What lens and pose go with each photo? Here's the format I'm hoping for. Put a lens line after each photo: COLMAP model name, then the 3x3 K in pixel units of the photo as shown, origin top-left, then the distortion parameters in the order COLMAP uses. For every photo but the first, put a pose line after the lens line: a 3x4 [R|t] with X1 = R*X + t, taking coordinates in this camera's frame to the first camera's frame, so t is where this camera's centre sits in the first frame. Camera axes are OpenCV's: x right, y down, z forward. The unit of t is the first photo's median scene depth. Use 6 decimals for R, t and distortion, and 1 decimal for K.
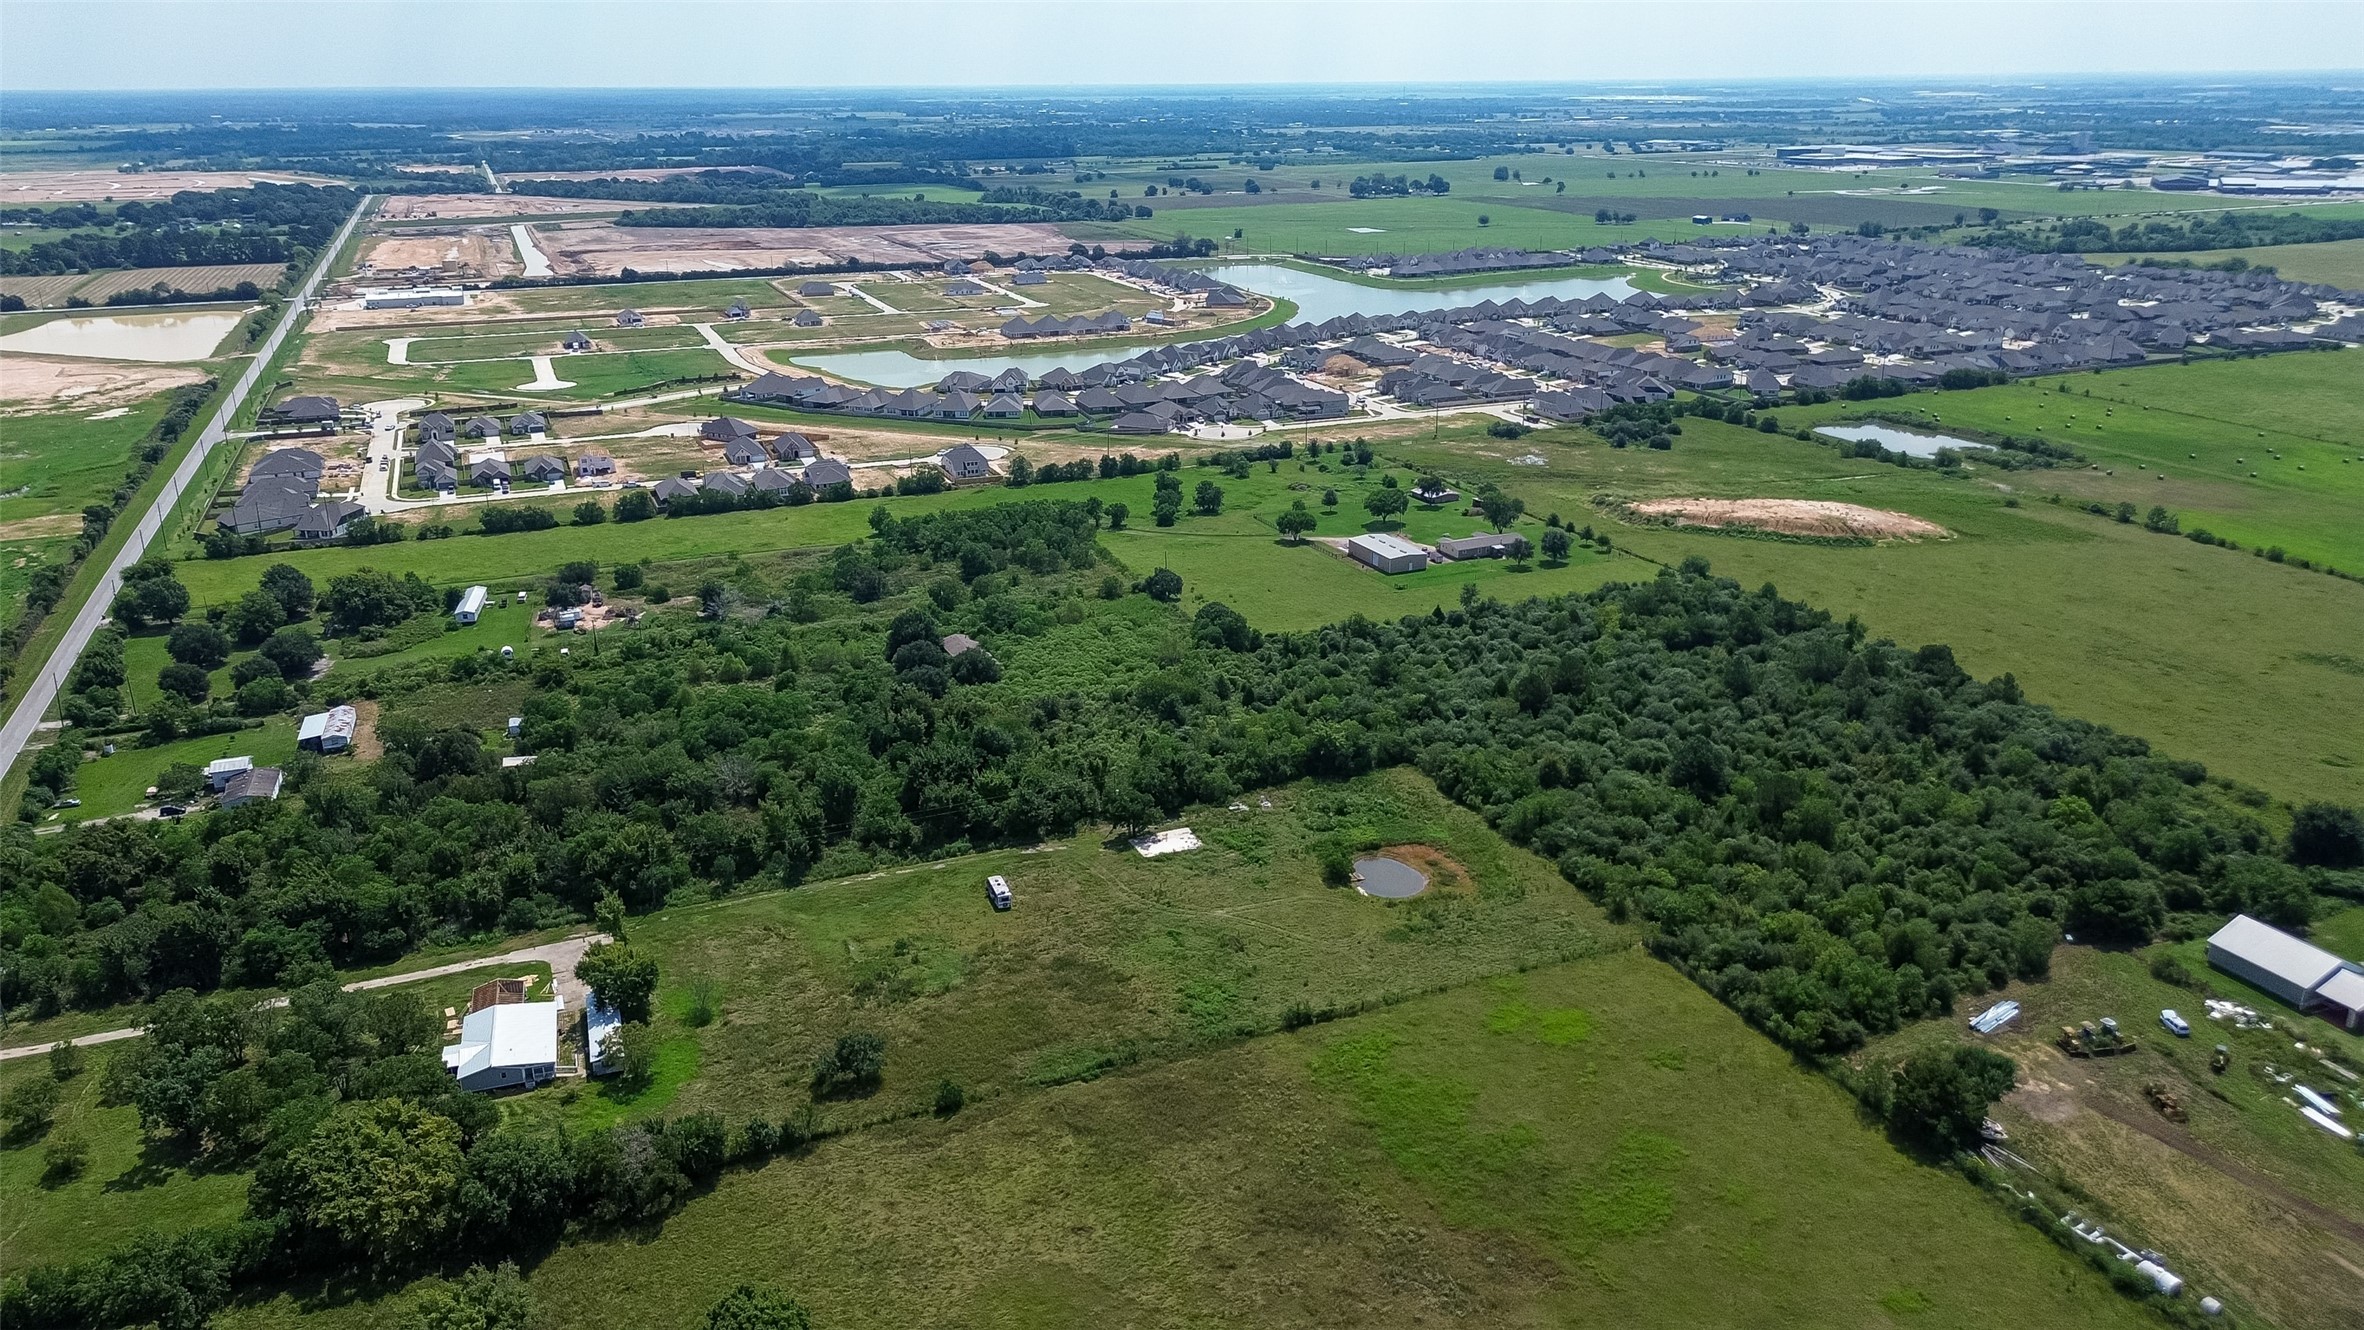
lens RADIAL K [[1677.5, 0, 1187.3], [0, 1677.5, 665.7], [0, 0, 1]] dist [0.068365, -0.067197]
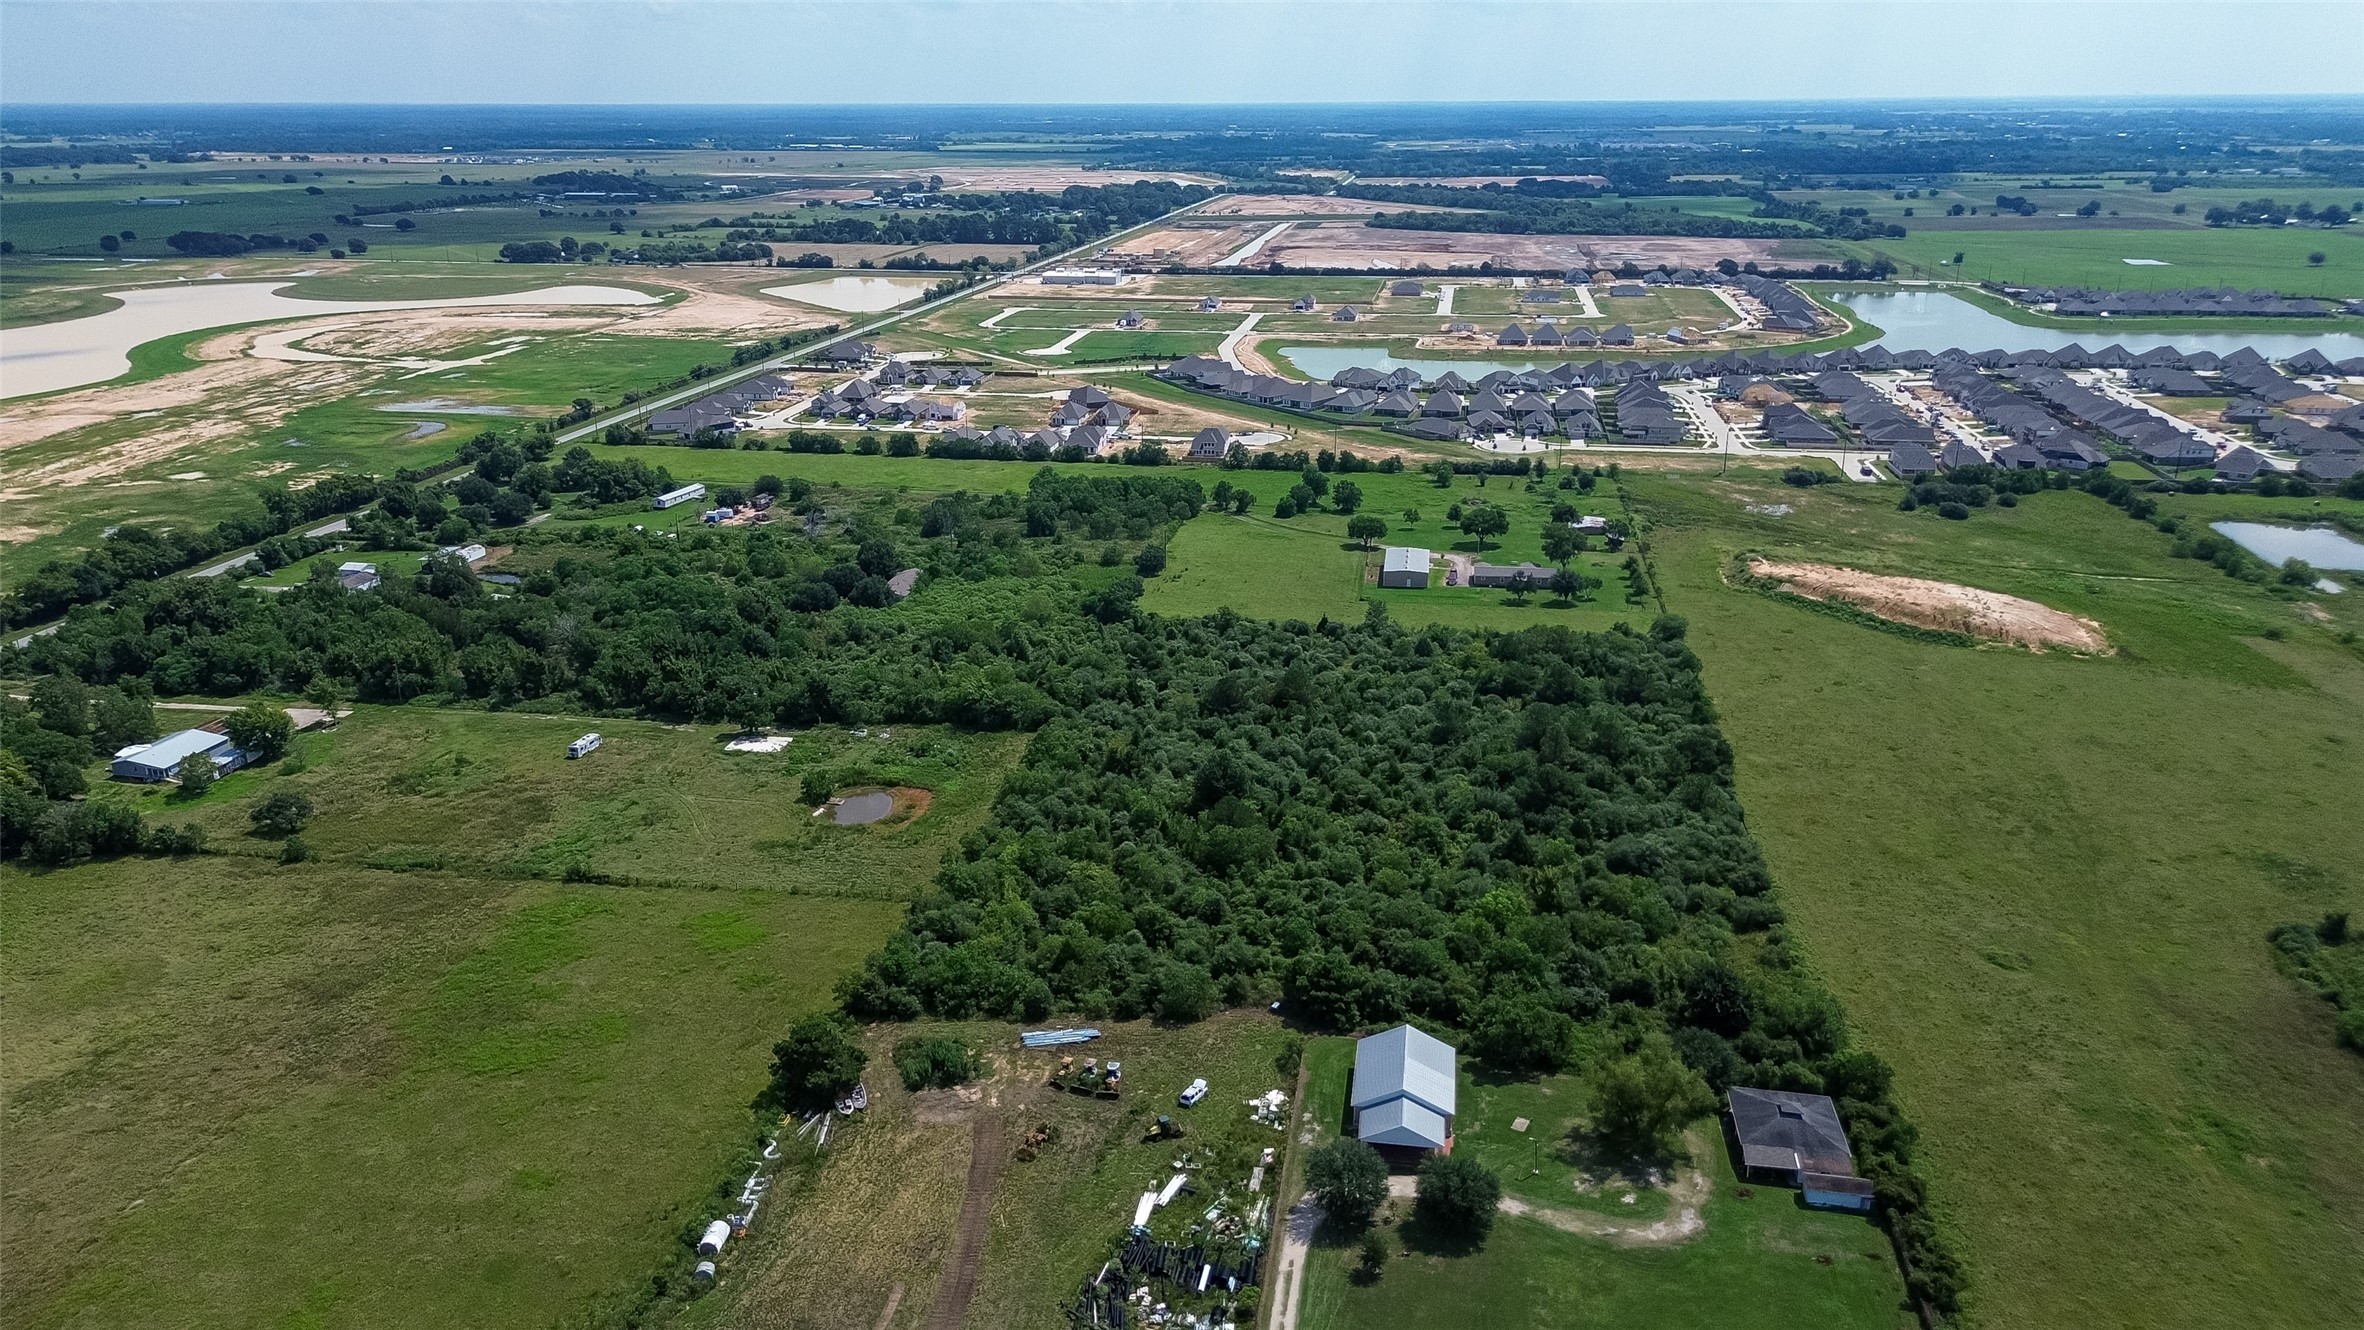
lens RADIAL K [[1677.5, 0, 1188.0], [0, 1677.5, 670.2], [0, 0, 1]] dist [0.068365, -0.067197]
pose [[0.847970, 0.175854, -0.500022, 0.513718], [-0.178063, 0.983046, 0.043760, -0.029095], [0.499240, 0.051928, 0.864907, 0.099314]]
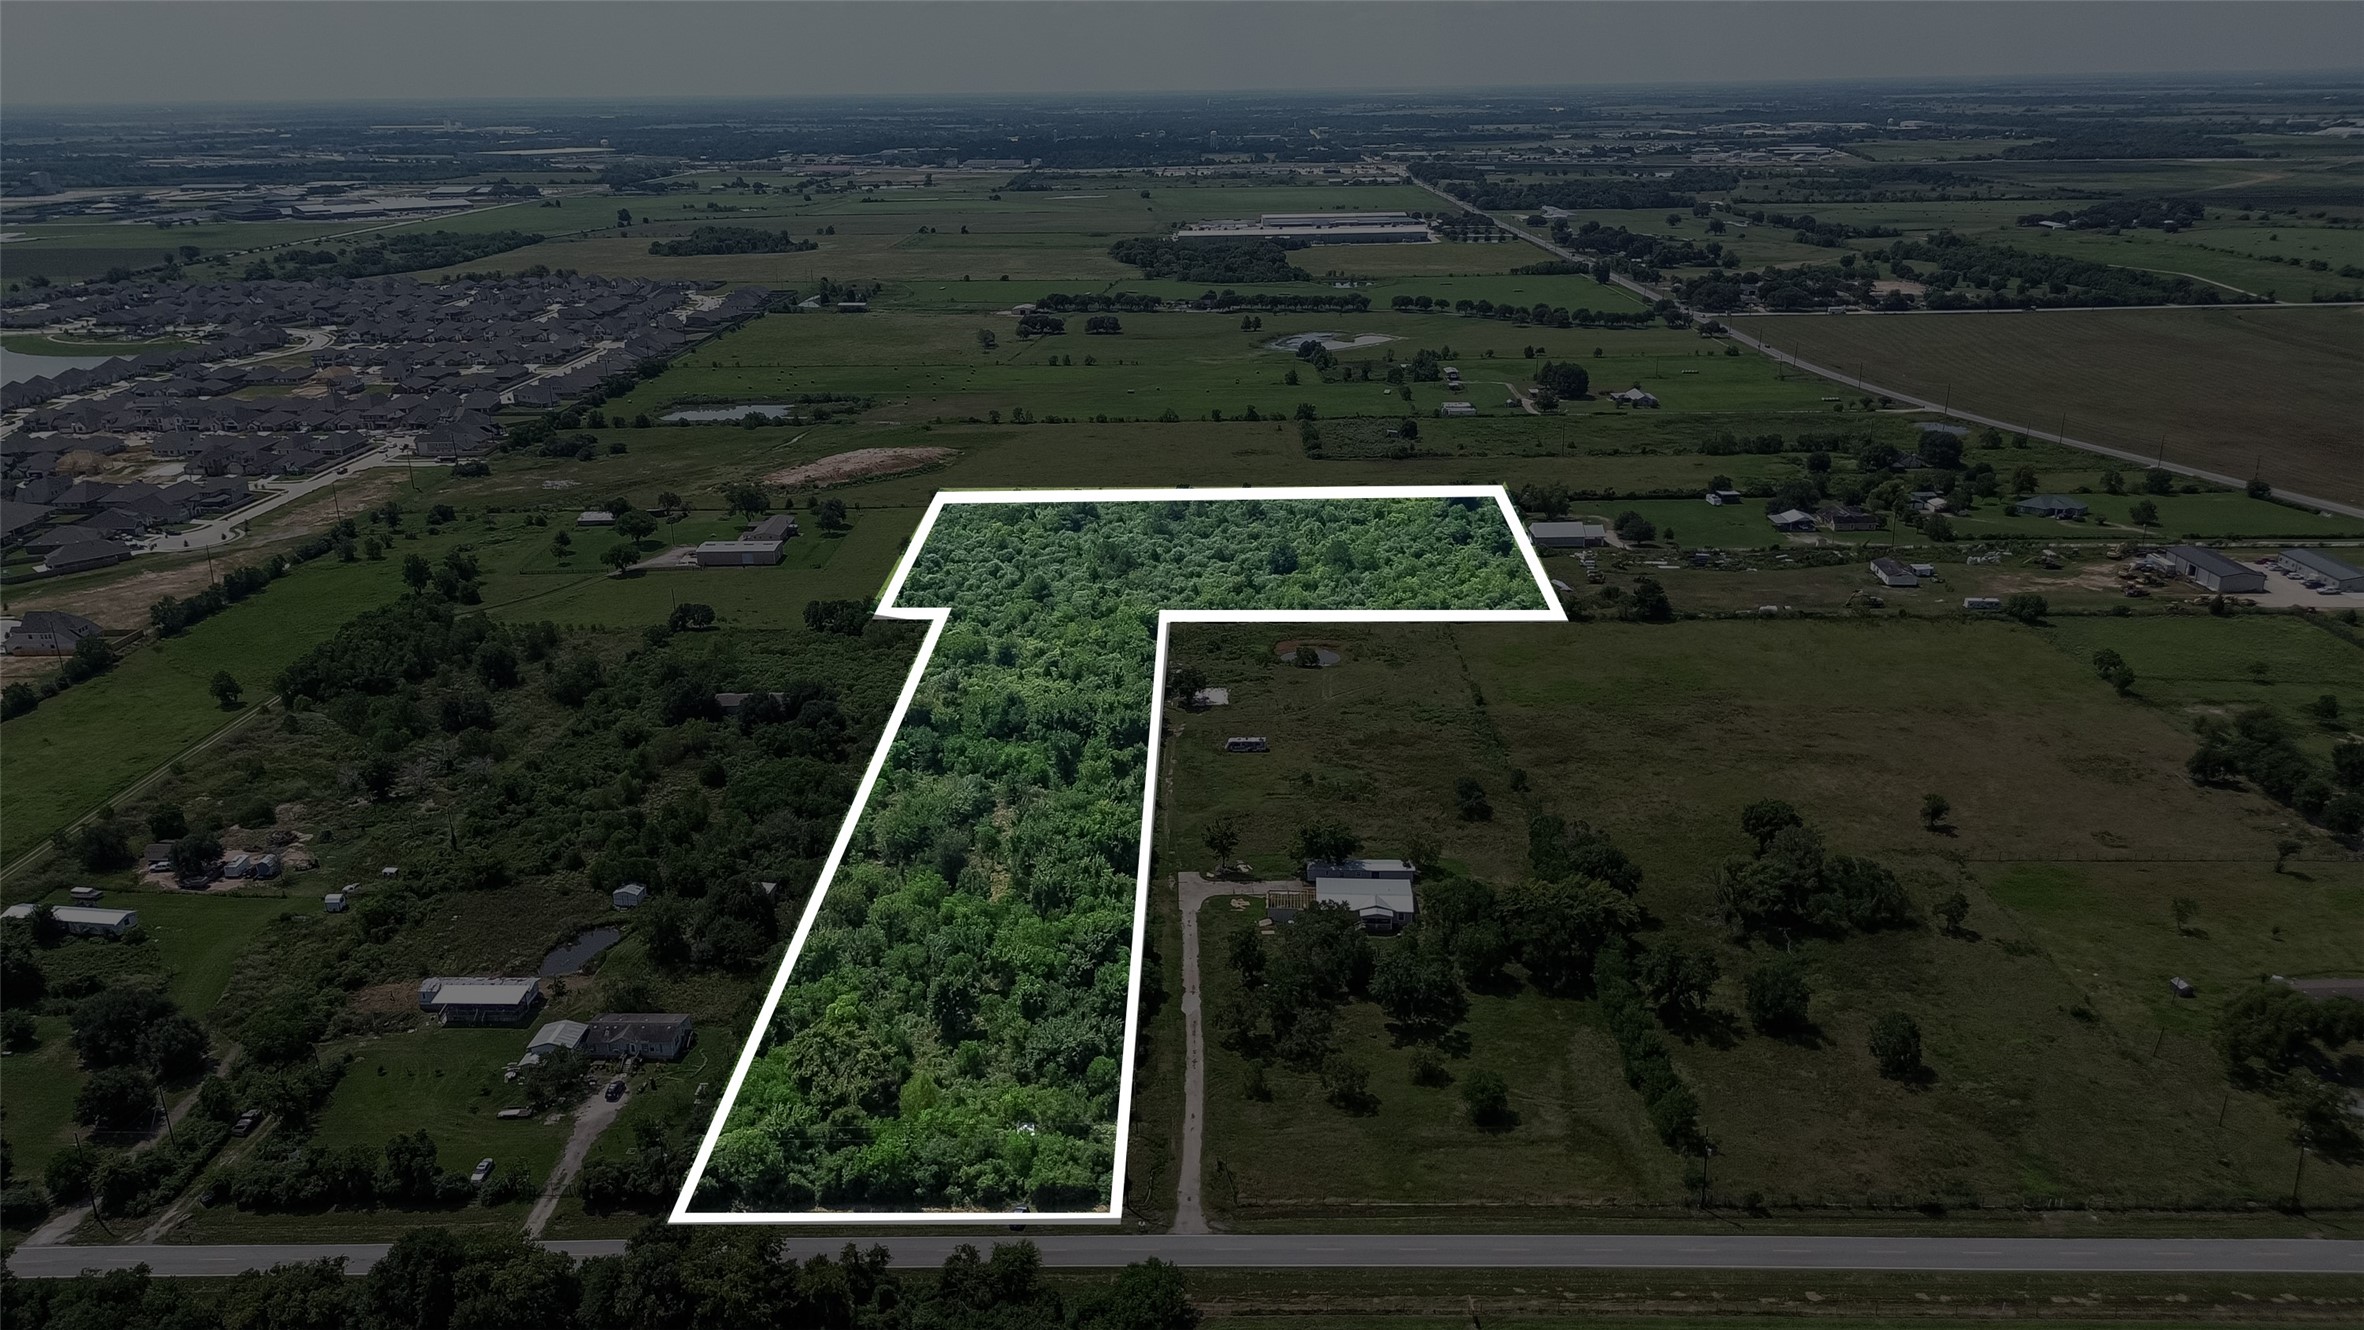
lens RADIAL K [[1677.5, 0, 1197.9], [0, 1677.5, 676.5], [0, 0, 1]] dist [0.068365, -0.067197]
pose [[0.387520, -0.305445, 0.869788, -0.758495], [0.315463, 0.930488, 0.186212, -0.104113], [-0.866205, 0.202225, 0.456939, 0.254504]]
